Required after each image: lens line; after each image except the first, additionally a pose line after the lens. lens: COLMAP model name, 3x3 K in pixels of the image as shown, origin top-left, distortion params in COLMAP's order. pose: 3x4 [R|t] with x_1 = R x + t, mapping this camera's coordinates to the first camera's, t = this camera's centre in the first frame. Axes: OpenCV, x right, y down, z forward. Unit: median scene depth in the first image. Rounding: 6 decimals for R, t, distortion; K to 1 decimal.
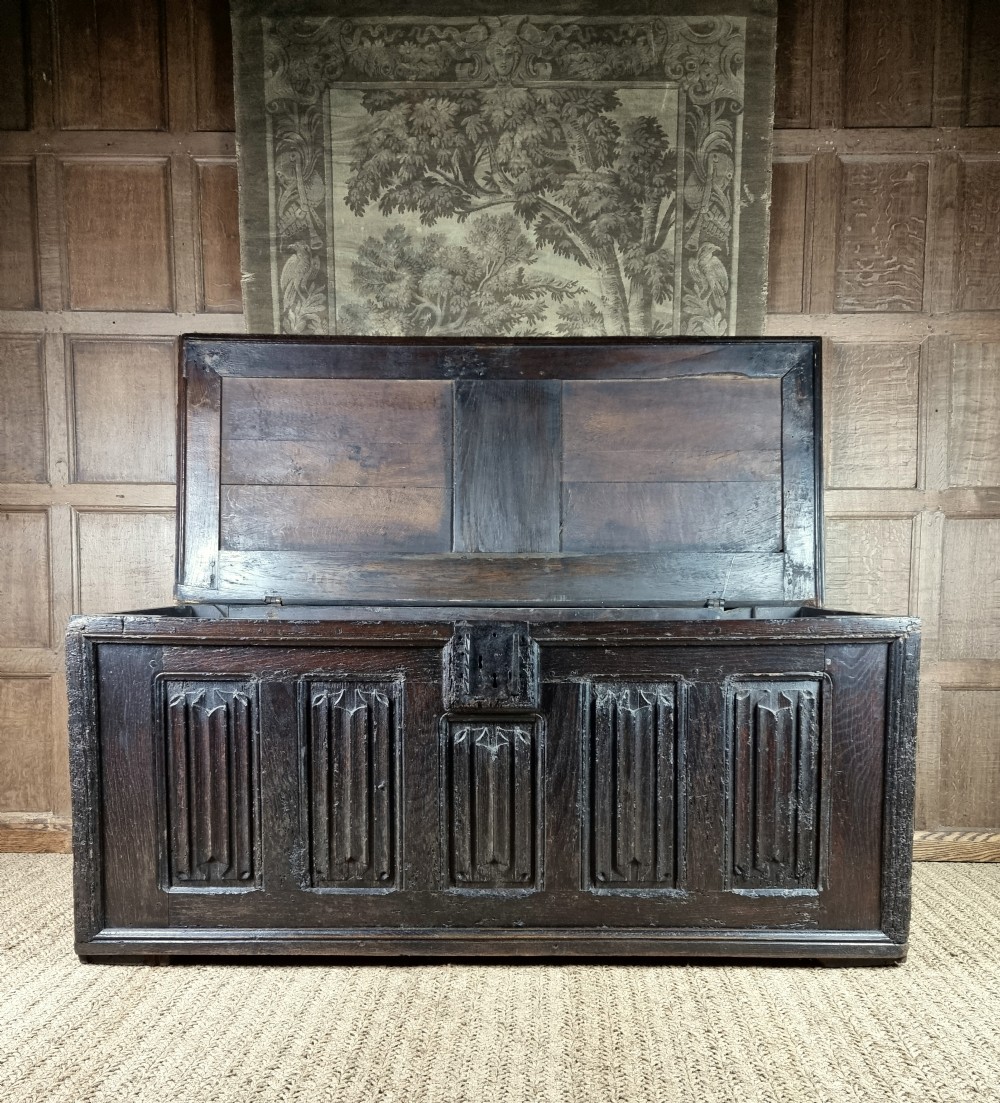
lens RADIAL K [[950.1, 0, 505.6], [0, 950.1, 652.7], [0, 0, 1]] dist [0.081733, -0.014742]
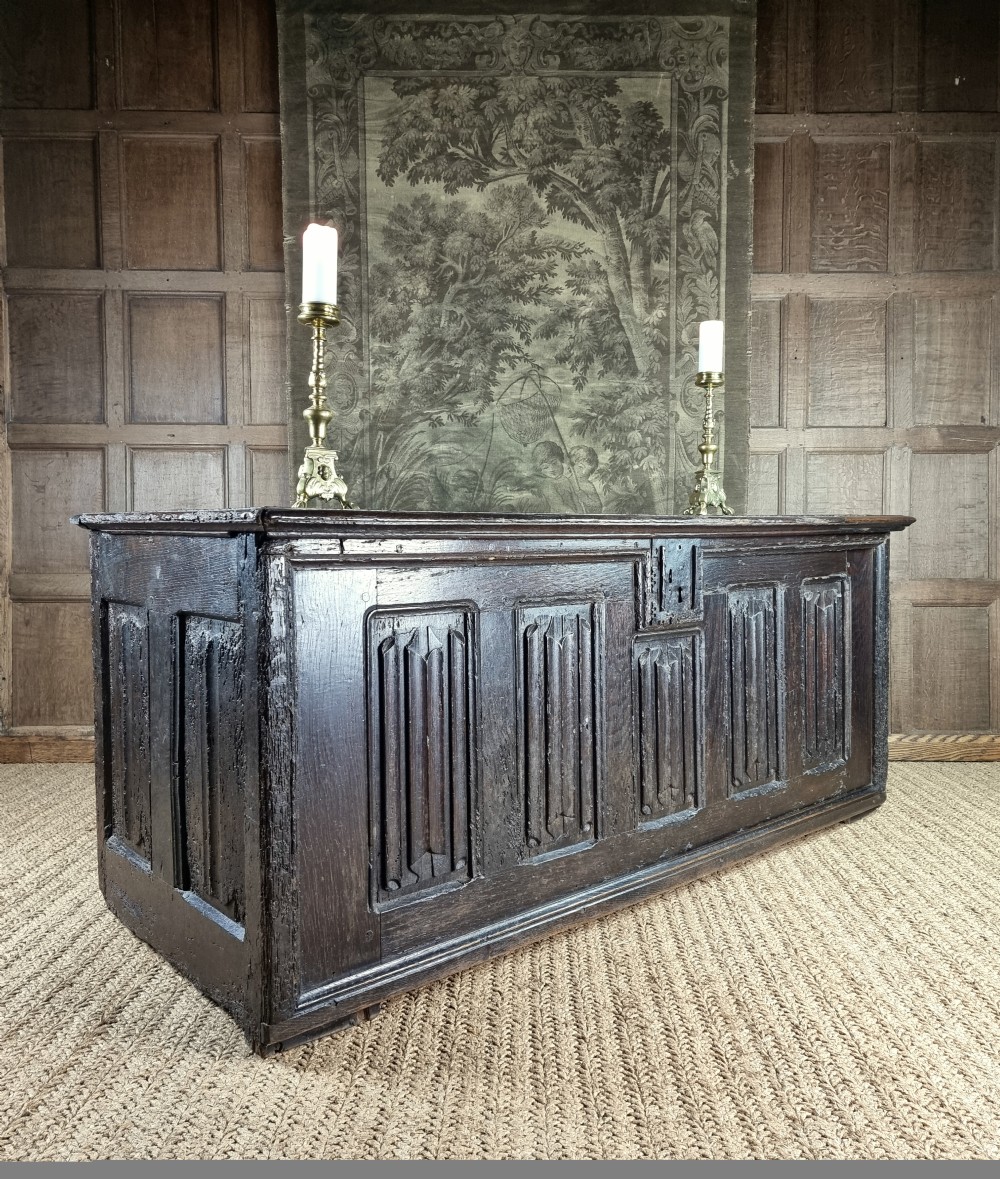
lens RADIAL K [[959.6, 0, 504.0], [0, 959.6, 579.2], [0, 0, 1]] dist [0.078156, -0.018981]
pose [[0.999680, -0.005708, 0.024640, -0.065314], [0.006594, 0.999330, -0.036007, 0.061347], [-0.024418, 0.036158, 0.999048, -0.152507]]
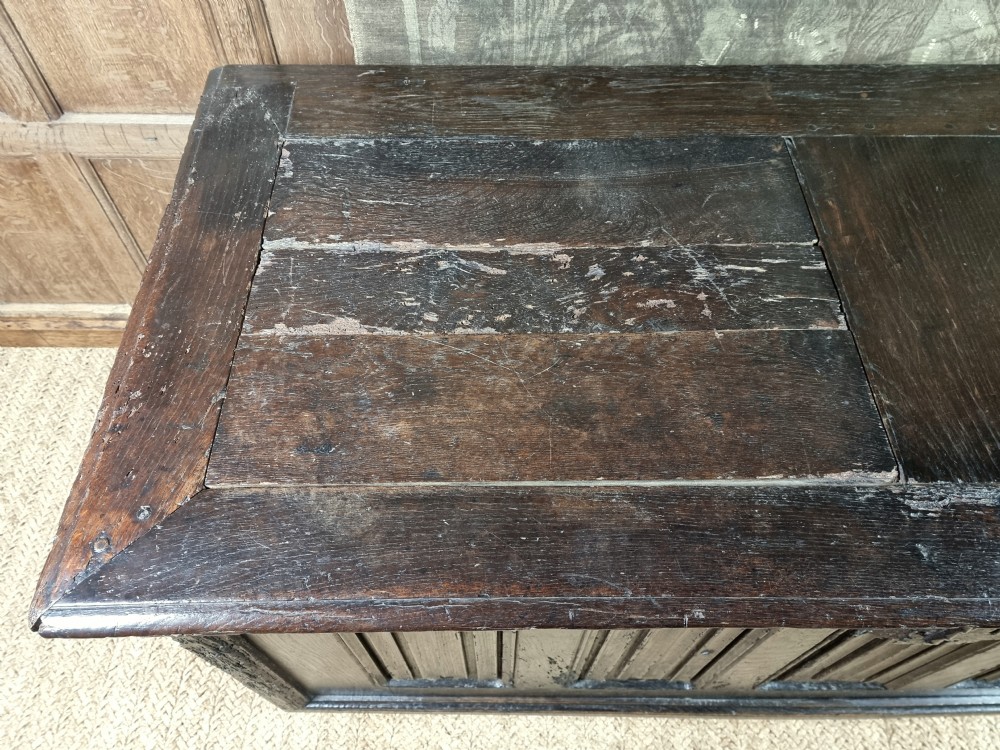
lens RADIAL K [[714.8, 0, 494.6], [0, 714.8, 377.1], [0, 0, 1]] dist [0.076387, -0.068683]
pose [[0.999726, -0.019299, 0.013254, -0.272501], [0.001364, 0.613188, 0.789936, -0.346253], [-0.023372, -0.789701, 0.613046, 0.852065]]
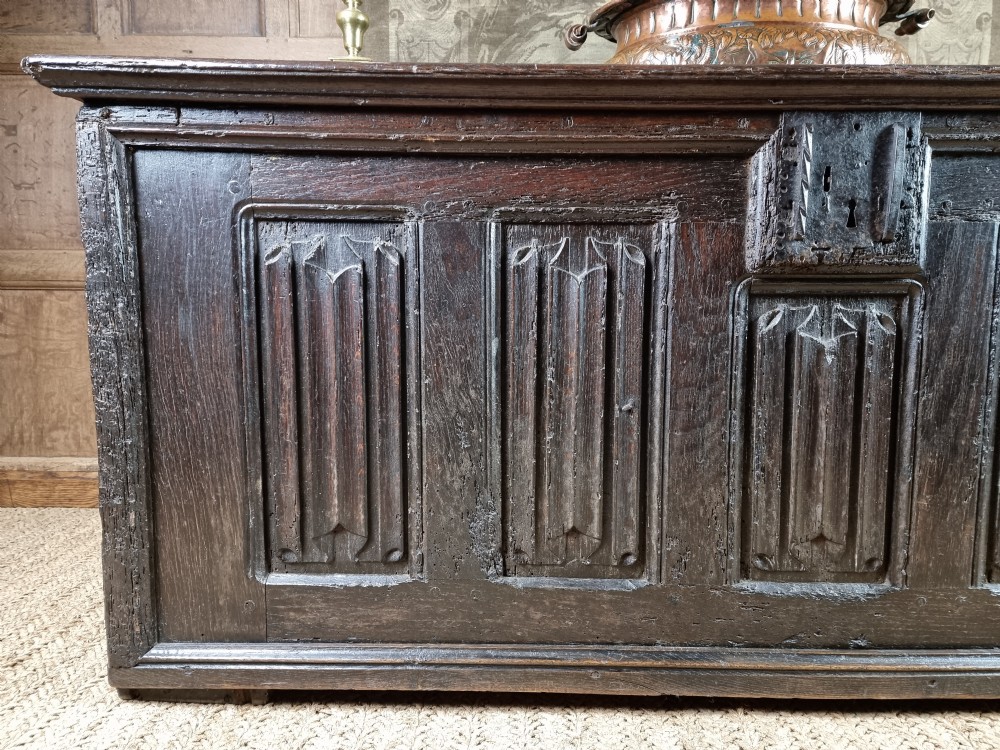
lens RADIAL K [[714.8, 0, 498.7], [0, 714.8, 375.9], [0, 0, 1]] dist [0.076387, -0.068683]
pose [[0.999977, 0.003114, 0.005989, -0.210168], [-0.003326, 0.999354, 0.035777, 0.104980], [-0.005873, -0.035796, 0.999342, 0.561076]]
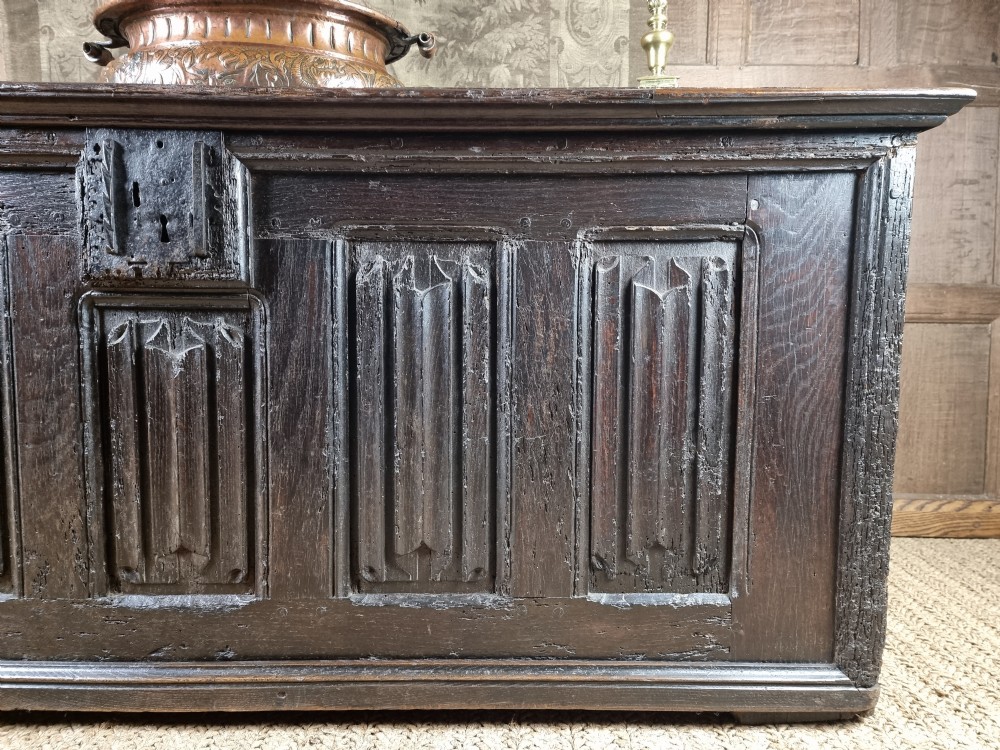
lens RADIAL K [[714.8, 0, 503.4], [0, 714.8, 371.0], [0, 0, 1]] dist [0.076387, -0.068683]
pose [[0.999918, 0.007102, 0.010675, 0.177939], [-0.007210, 0.999922, 0.010197, 0.103447], [-0.010602, -0.010273, 0.999891, 0.553264]]
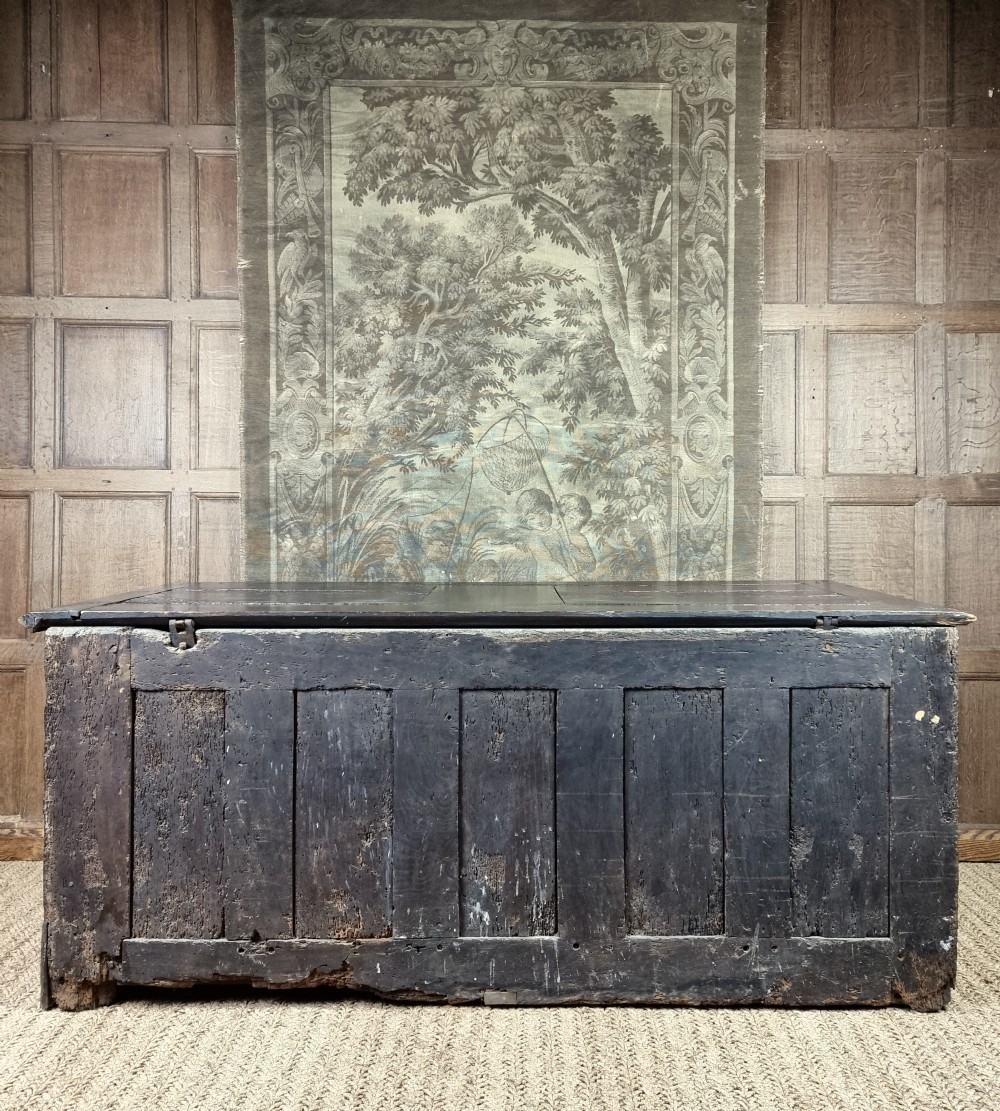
lens RADIAL K [[952.3, 0, 510.2], [0, 952.3, 523.9], [0, 0, 1]] dist [0.084650, -0.021822]
pose [[0.999692, -0.000574, 0.024802, -0.023985], [0.002447, 0.997141, -0.075527, -0.061758], [-0.024687, 0.075564, 0.996835, 0.032297]]
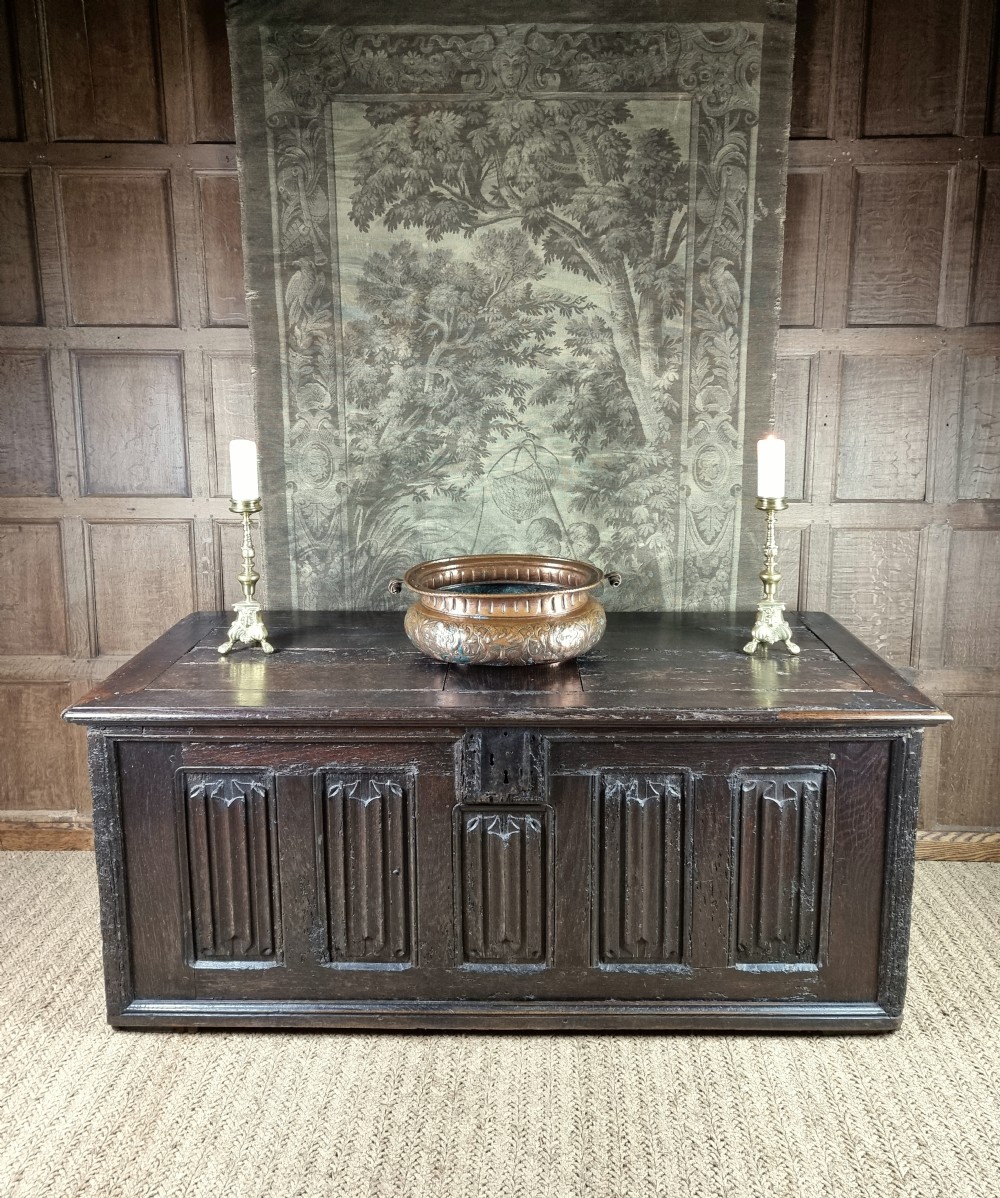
lens RADIAL K [[949.6, 0, 505.9], [0, 949.6, 535.7], [0, 0, 1]] dist [0.084095, -0.025186]
pose [[0.999981, -0.004027, -0.004761, -0.005427], [0.004486, 0.994902, 0.100747, -0.322798], [0.004331, -0.100767, 0.994901, 0.002145]]
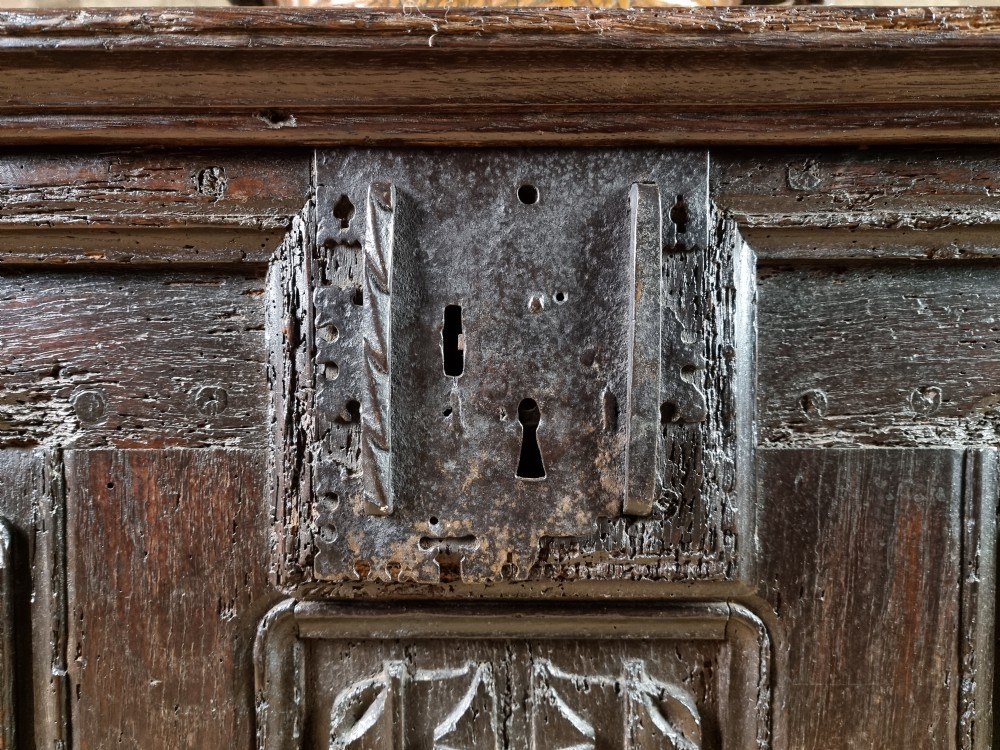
lens RADIAL K [[714.8, 0, 496.6], [0, 714.8, 364.9], [0, 0, 1]] dist [0.076387, -0.068683]
pose [[0.999991, -0.003290, 0.002487, -0.017604], [0.003403, 0.998883, -0.047120, 0.020554], [-0.002330, 0.047128, 0.998886, 0.829695]]
